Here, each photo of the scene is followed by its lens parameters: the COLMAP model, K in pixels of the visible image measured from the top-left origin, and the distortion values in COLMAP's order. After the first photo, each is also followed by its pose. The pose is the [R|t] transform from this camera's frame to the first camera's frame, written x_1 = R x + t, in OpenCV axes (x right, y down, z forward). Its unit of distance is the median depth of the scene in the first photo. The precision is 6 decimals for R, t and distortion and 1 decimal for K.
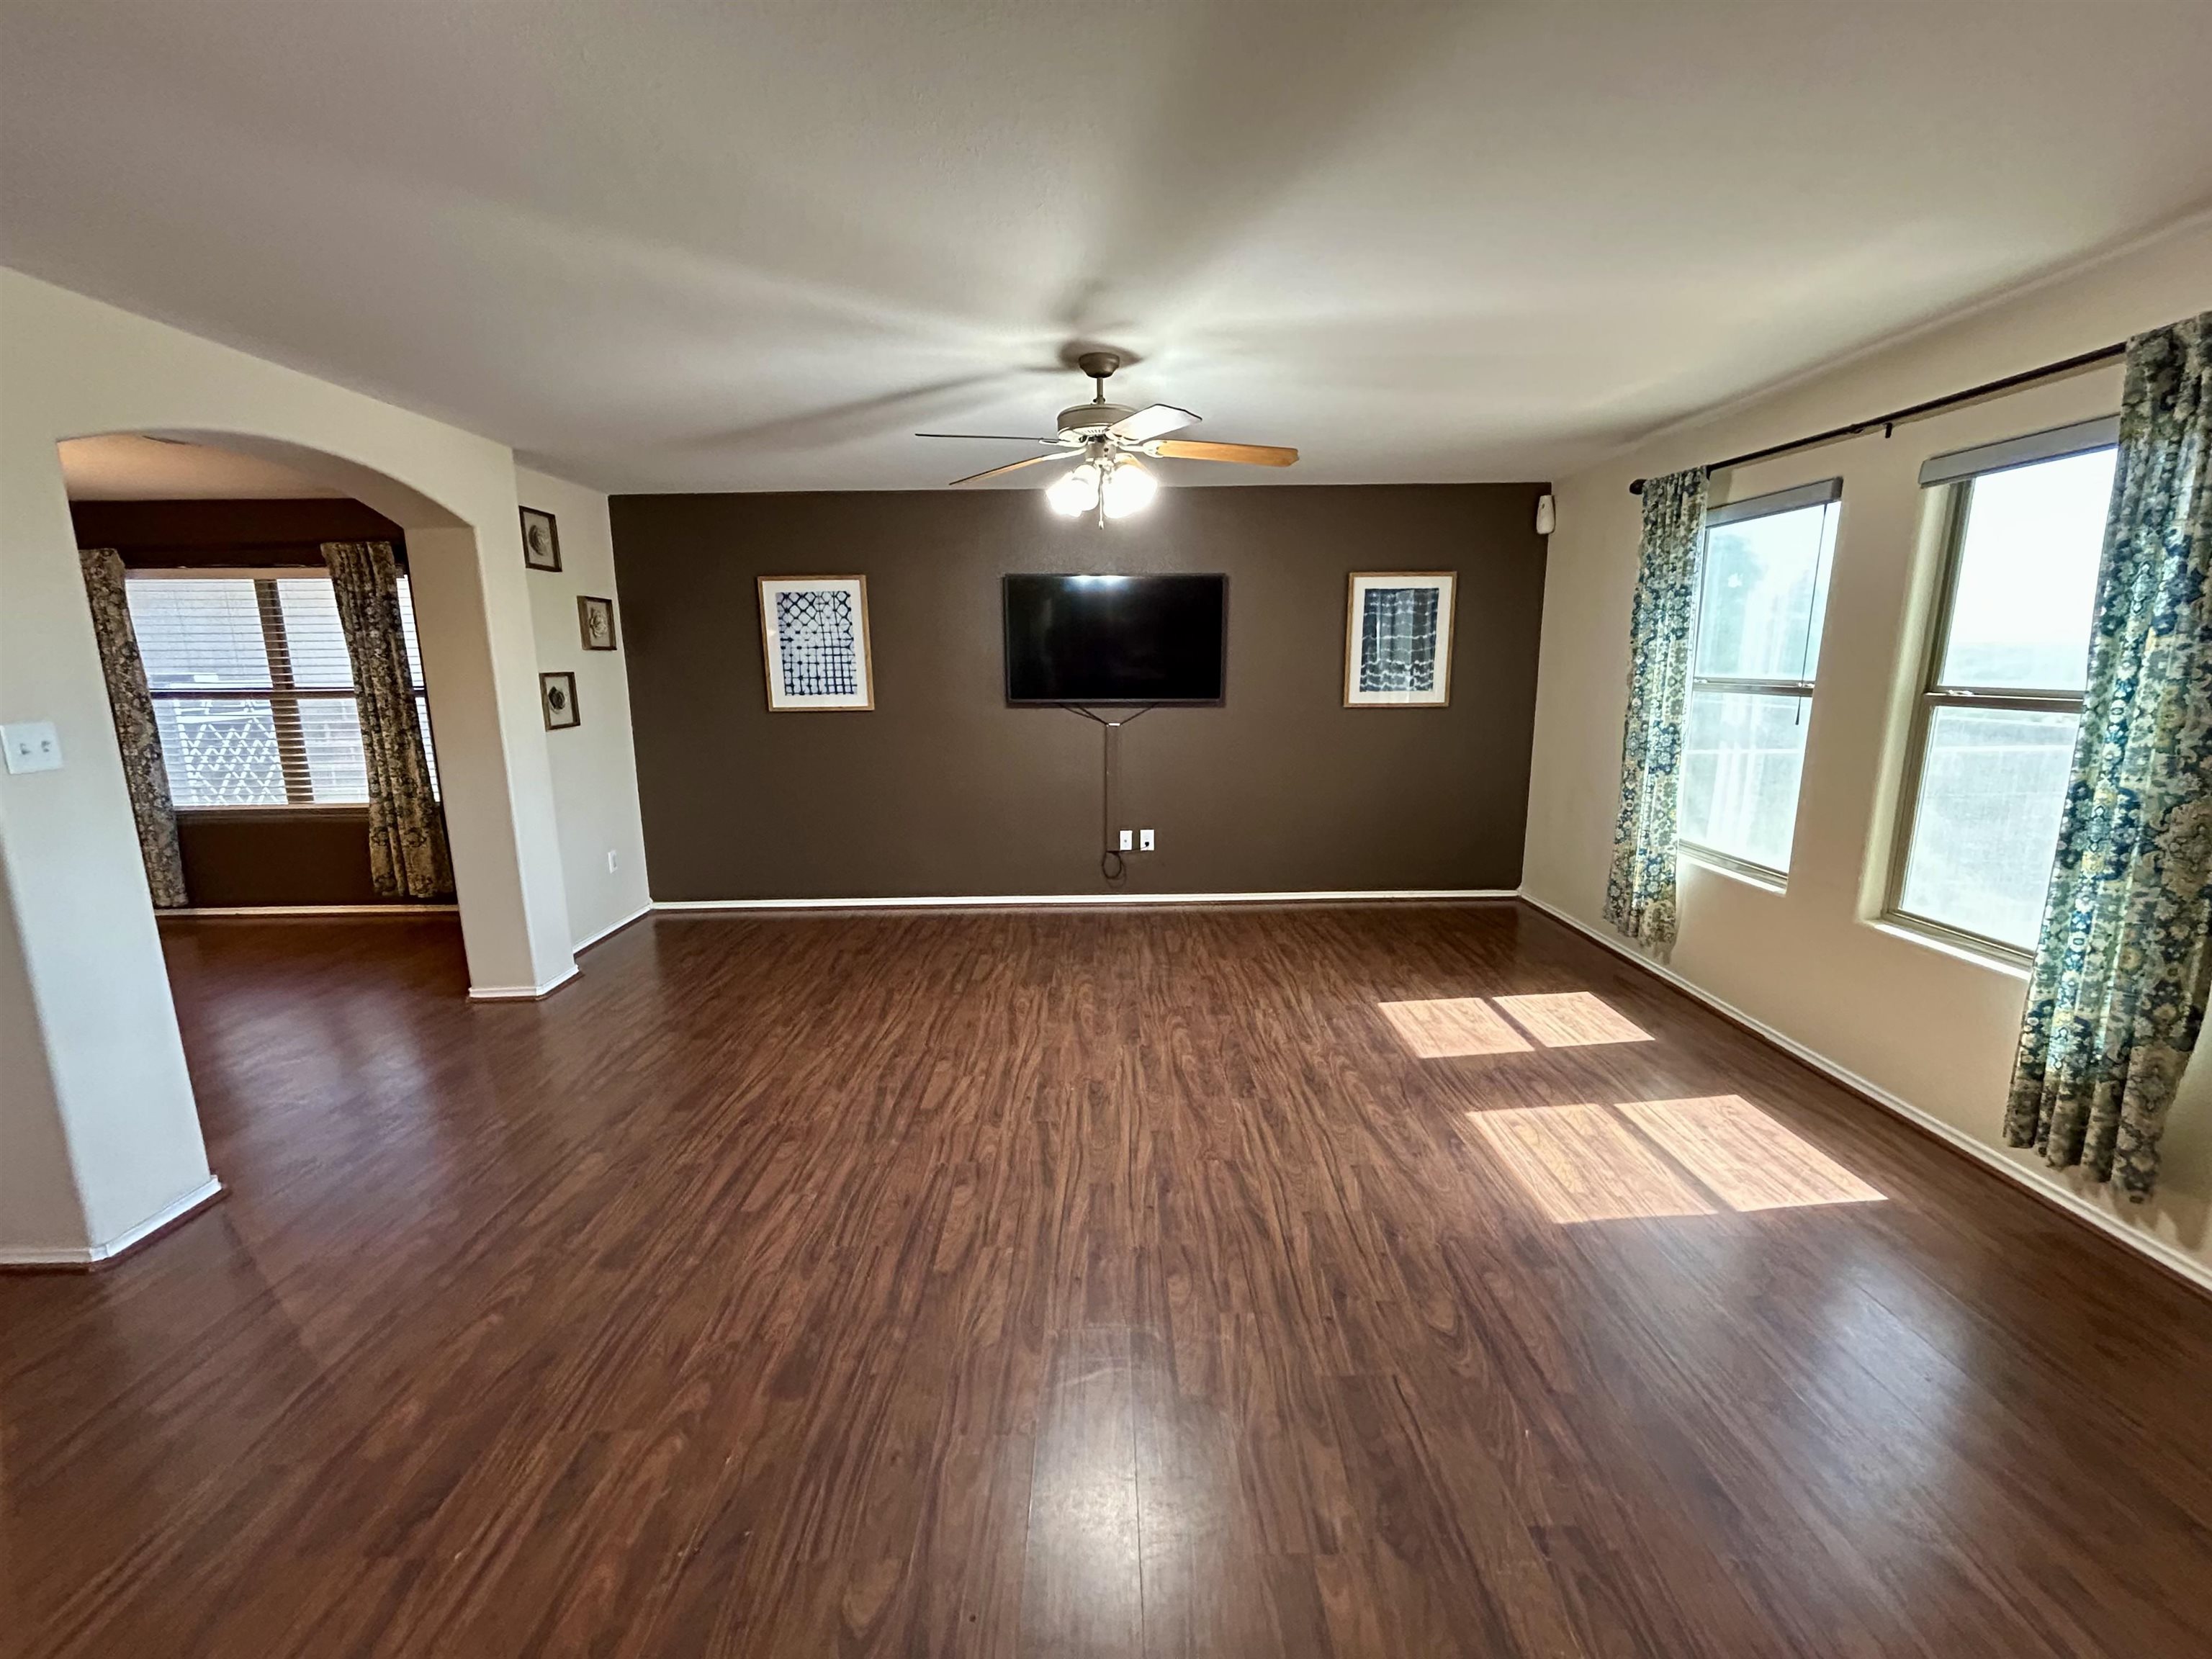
lens RADIAL K [[903.9, 0, 1113.0], [0, 903.9, 829.0], [0, 0, 1]] dist [-0.001694, 0.001645]
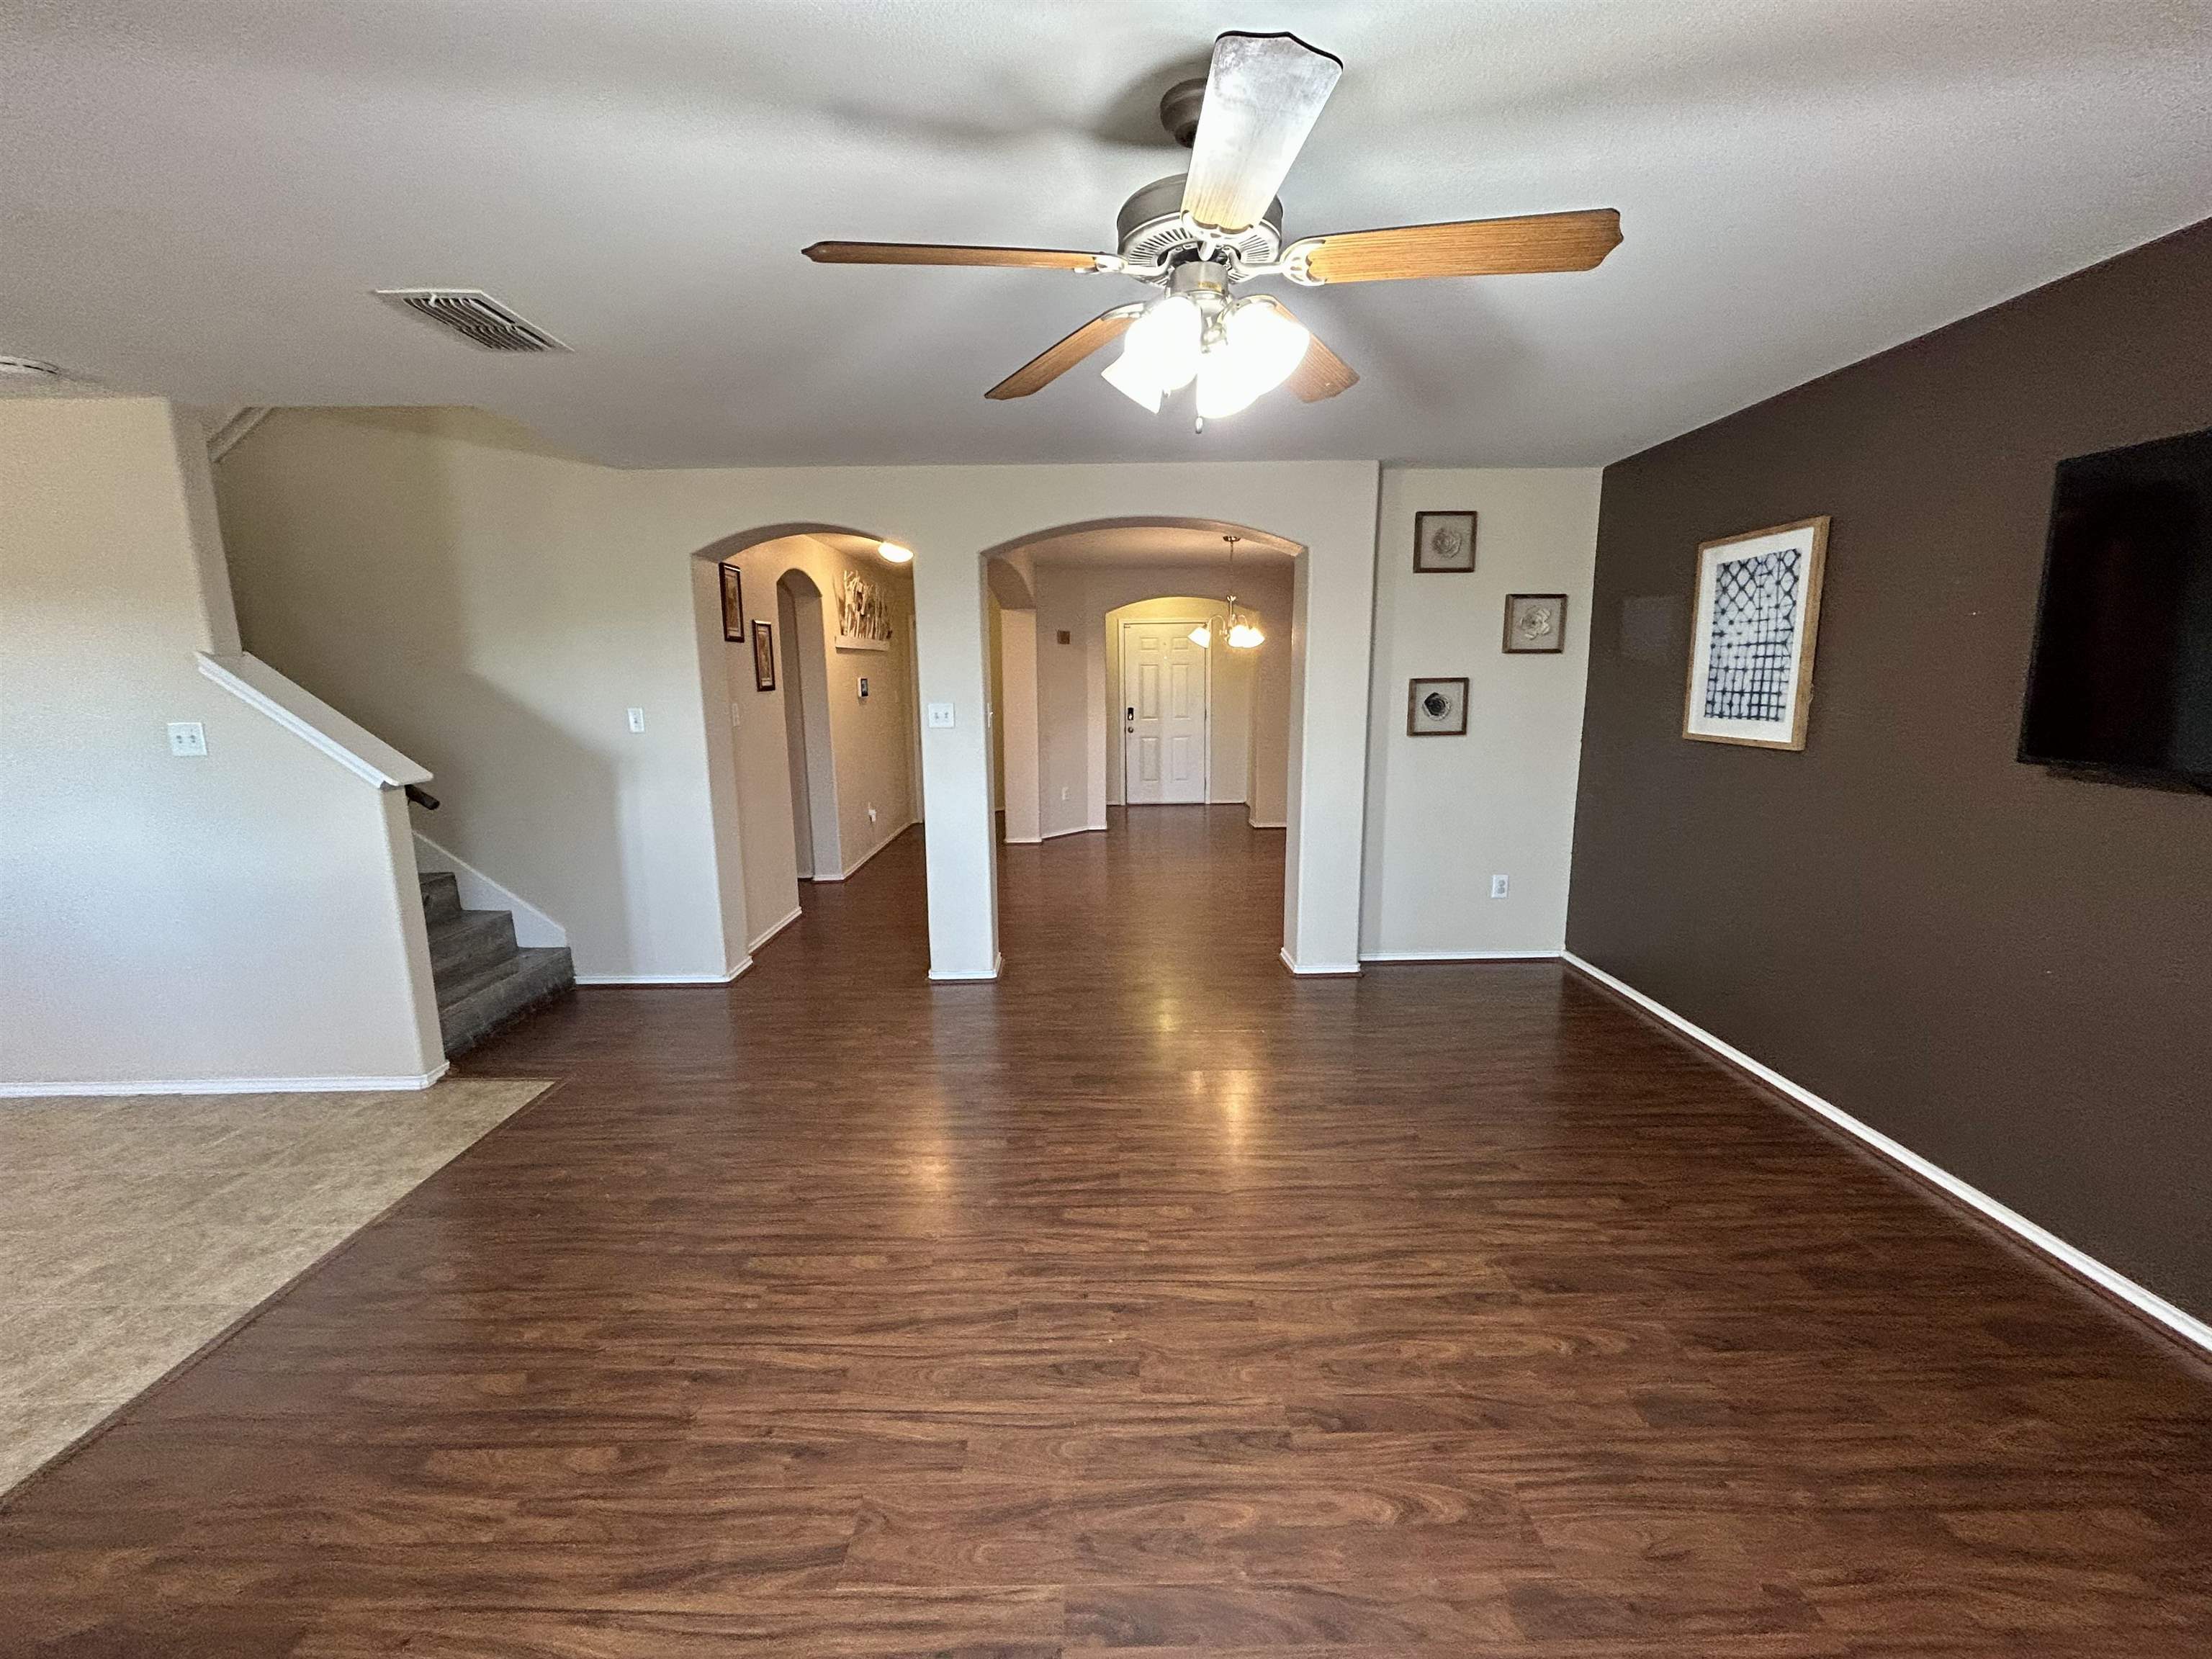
lens RADIAL K [[903.9, 0, 1108.1], [0, 903.9, 828.5], [0, 0, 1]] dist [-0.001694, 0.001645]
pose [[-0.013959, 0.180922, -0.983398, 0.389961], [-0.174599, 0.967943, 0.180557, -0.135836], [0.984541, 0.174221, 0.018077, 0.688728]]
